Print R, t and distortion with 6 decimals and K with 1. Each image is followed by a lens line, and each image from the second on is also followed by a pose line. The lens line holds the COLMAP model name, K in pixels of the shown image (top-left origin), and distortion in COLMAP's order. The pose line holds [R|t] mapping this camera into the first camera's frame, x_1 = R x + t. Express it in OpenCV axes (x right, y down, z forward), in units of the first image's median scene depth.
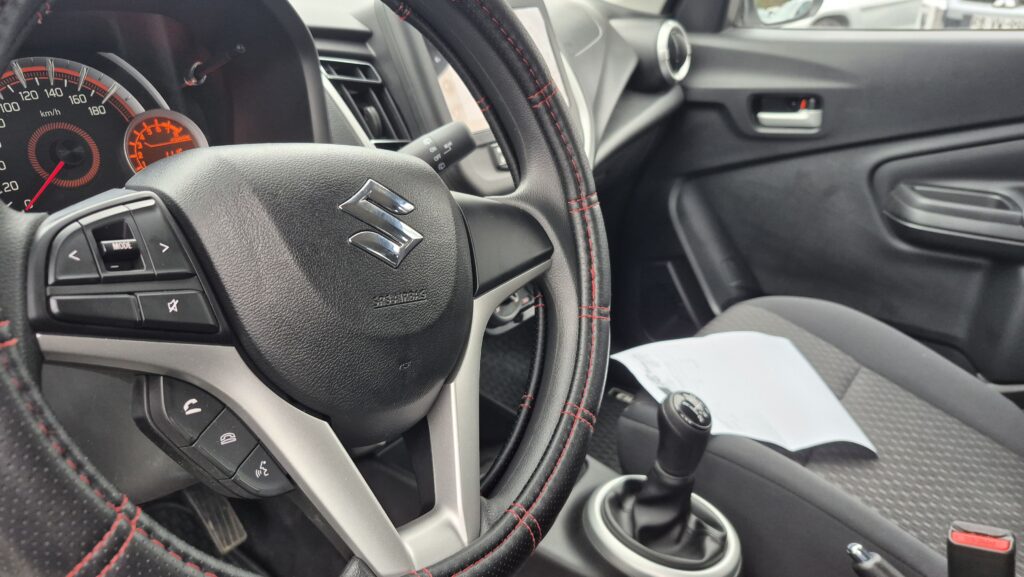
lens RADIAL K [[712.1, 0, 507.2], [0, 712.1, 293.1], [0, 0, 1]] dist [0.074552, -0.069430]
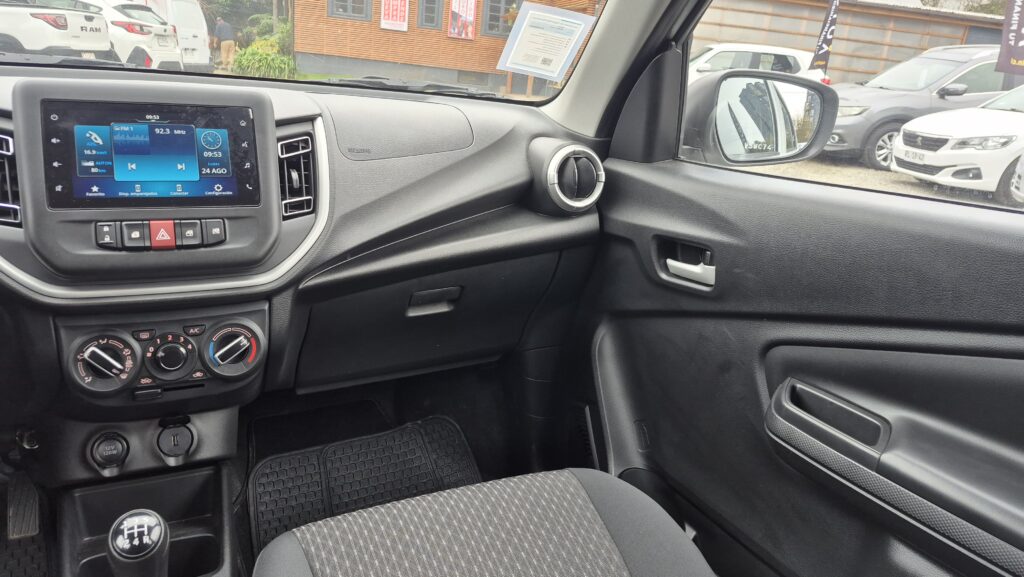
lens RADIAL K [[712.1, 0, 500.5], [0, 712.1, 276.2], [0, 0, 1]] dist [0.074552, -0.069430]
pose [[0.880022, 0.177950, -0.440334, 0.576790], [-0.239801, 0.966775, -0.088551, -0.109877], [0.409947, 0.183520, 0.893456, 0.166284]]
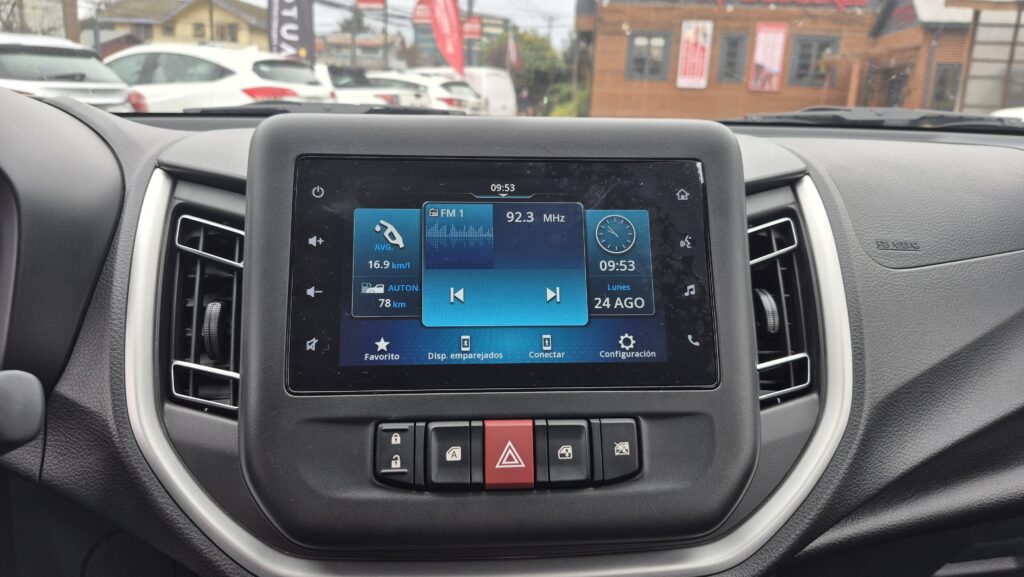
lens RADIAL K [[712.1, 0, 505.3], [0, 712.1, 287.8], [0, 0, 1]] dist [0.074552, -0.069430]
pose [[0.644175, 0.176547, -0.744224, 0.209602], [-0.311670, 0.949143, -0.044613, -0.179687], [0.698498, 0.260691, 0.666439, 0.412769]]
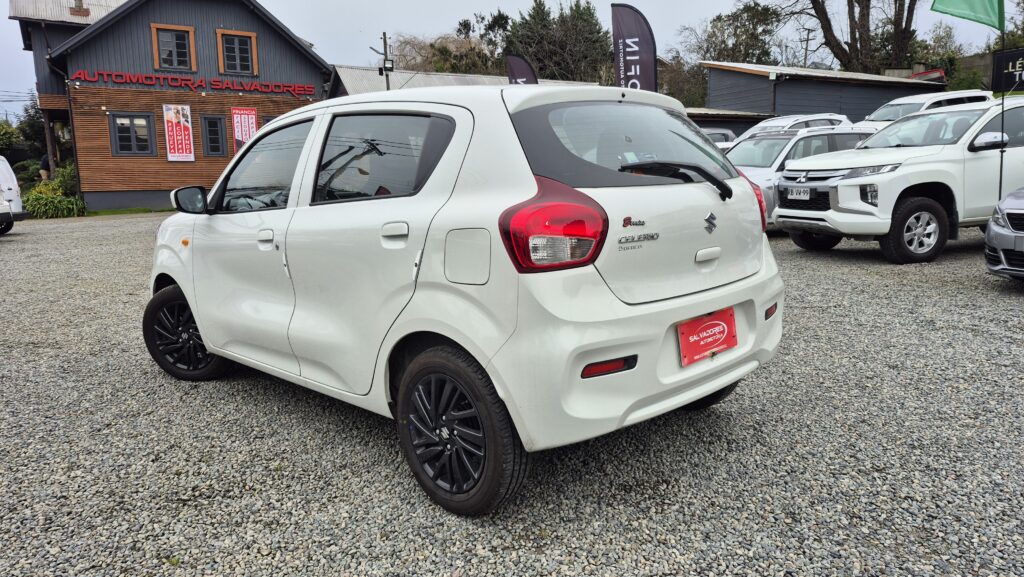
lens RADIAL K [[712.1, 0, 519.1], [0, 712.1, 289.5], [0, 0, 1]] dist [0.074552, -0.069430]
pose [[0.985764, -0.032126, -0.165037, 1.475779], [-0.008548, 0.970731, -0.240017, 1.115269], [0.167917, 0.238011, 0.956637, -2.696996]]
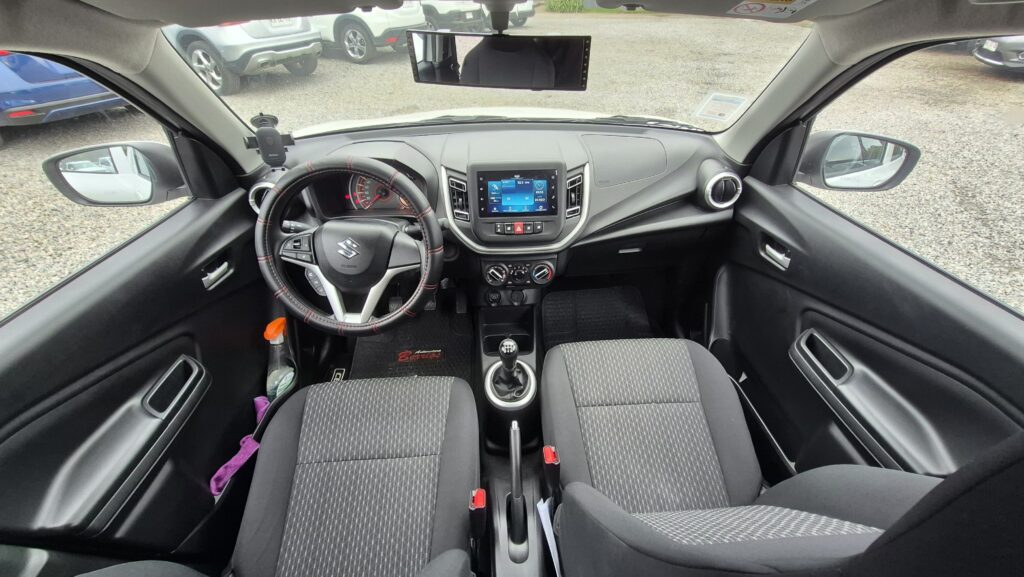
lens RADIAL K [[402.5, 0, 517.1], [0, 402.5, 289.9], [0, 0, 1]] dist [0.008286, -0.002877]
pose [[0.635735, 0.450827, -0.626575, 0.625312], [-0.298400, 0.892152, 0.339149, -0.308904], [0.711898, -0.028639, 0.701699, -0.008579]]
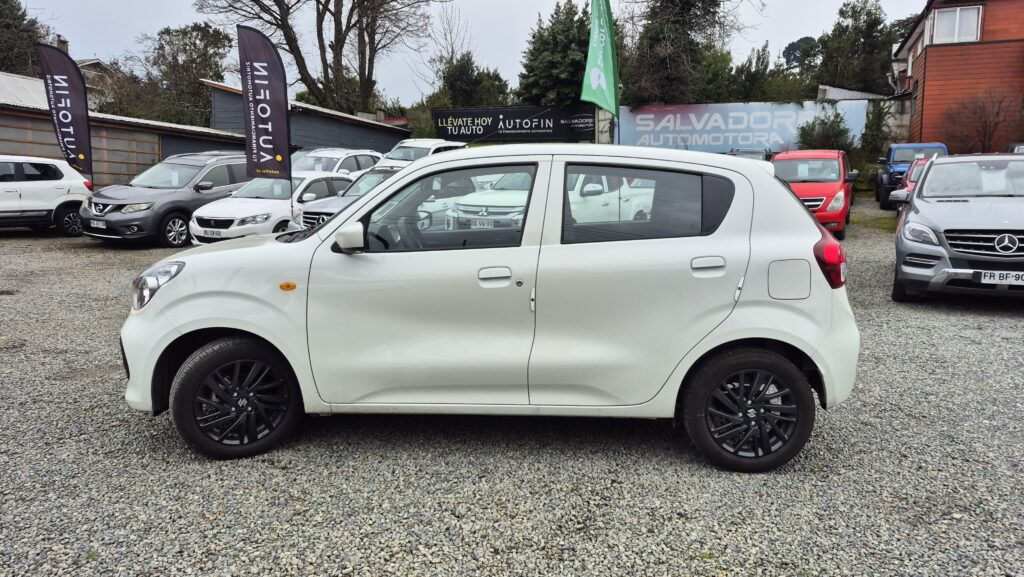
lens RADIAL K [[712.1, 0, 522.1], [0, 712.1, 278.1], [0, 0, 1]] dist [0.074552, -0.069430]
pose [[0.816745, -0.087179, 0.570375, -1.579921], [0.235846, 0.952611, -0.192117, 0.830352], [-0.526597, 0.291431, 0.798601, -2.553774]]
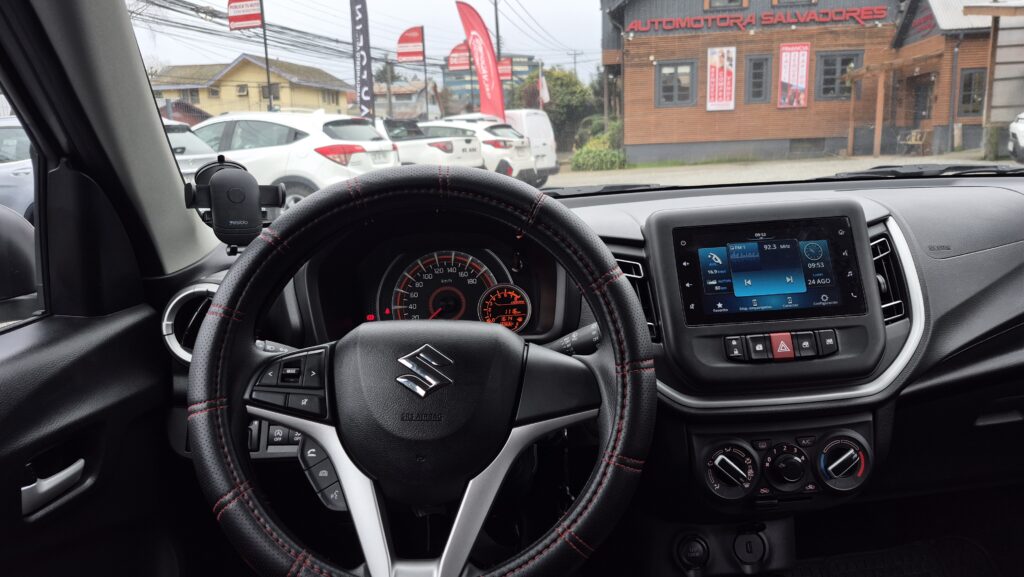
lens RADIAL K [[712.1, 0, 524.2], [0, 712.1, 280.3], [0, 0, 1]] dist [0.074552, -0.069430]
pose [[0.631920, 0.091099, -0.769661, 0.371774], [-0.247075, 0.964933, -0.088646, -0.071909], [0.734596, 0.246181, 0.632269, 0.002871]]
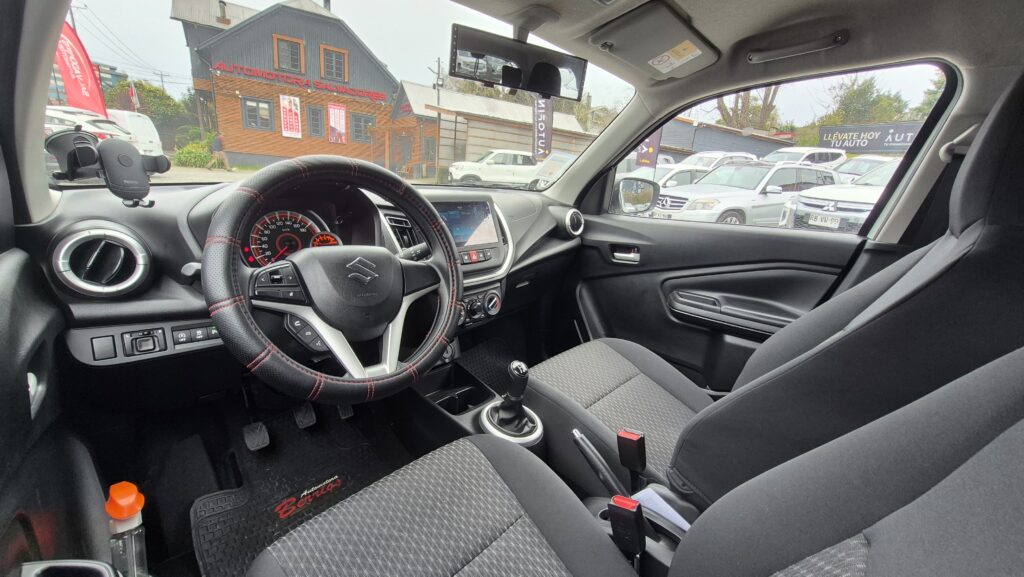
lens RADIAL K [[402.5, 0, 512.1], [0, 402.5, 288.8], [0, 0, 1]] dist [0.008286, -0.002877]
pose [[0.989925, 0.082771, -0.114883, 0.201059], [-0.096449, 0.988185, -0.119117, 0.031847], [0.103666, 0.128997, 0.986211, -0.218059]]
